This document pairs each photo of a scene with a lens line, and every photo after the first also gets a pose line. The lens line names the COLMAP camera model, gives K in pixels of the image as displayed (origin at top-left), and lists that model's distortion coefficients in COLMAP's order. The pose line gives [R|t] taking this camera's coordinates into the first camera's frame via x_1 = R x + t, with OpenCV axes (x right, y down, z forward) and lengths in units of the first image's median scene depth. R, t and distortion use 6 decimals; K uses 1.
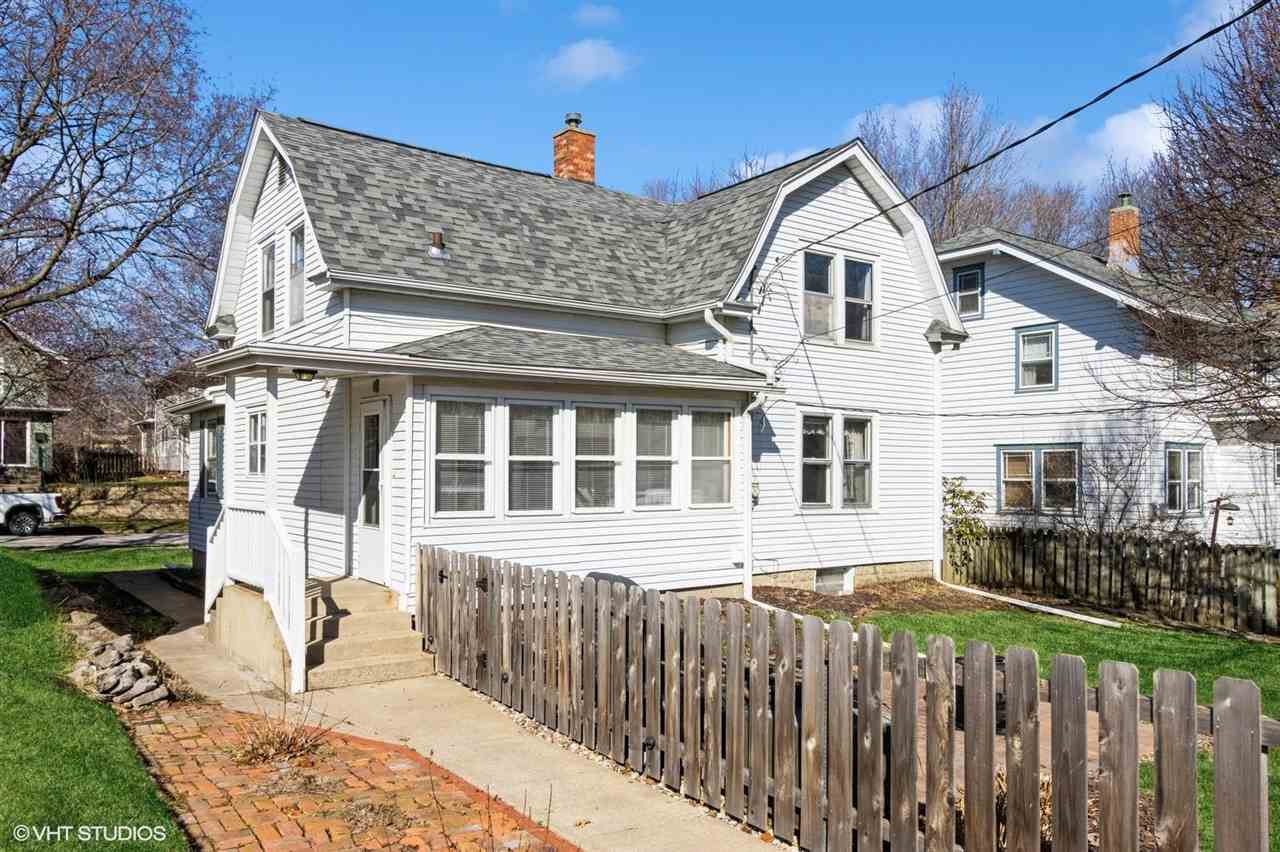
lens RADIAL K [[955.5, 0, 640.0], [0, 955.5, 468.3], [0, 0, 1]] dist [0.005145, 0.001435]
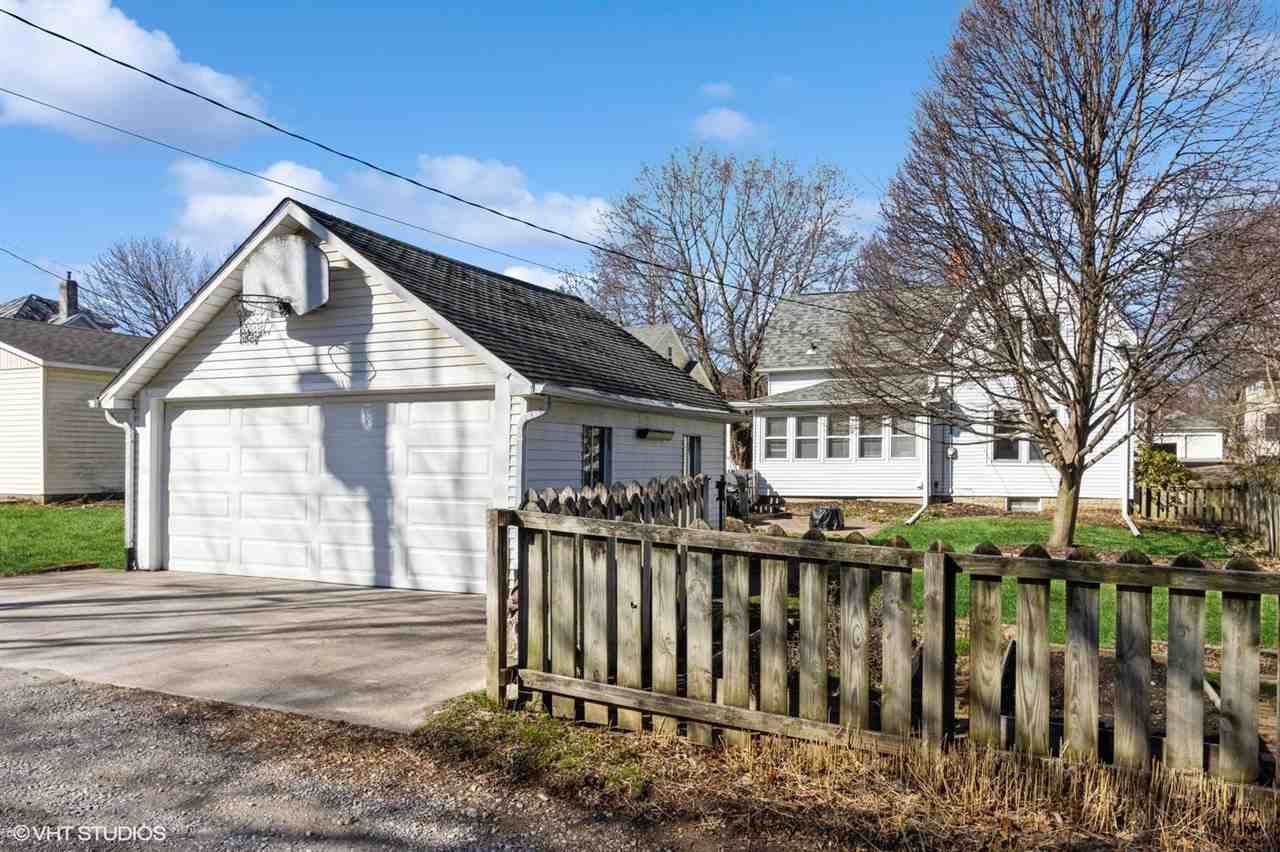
lens RADIAL K [[955.5, 0, 640.0], [0, 955.5, 468.3], [0, 0, 1]] dist [0.005145, 0.001435]
pose [[0.520608, 0.001716, -0.853794, 1.366091], [0.002575, 0.999990, 0.003580, 0.045509], [0.853792, -0.004062, 0.520598, -0.504473]]
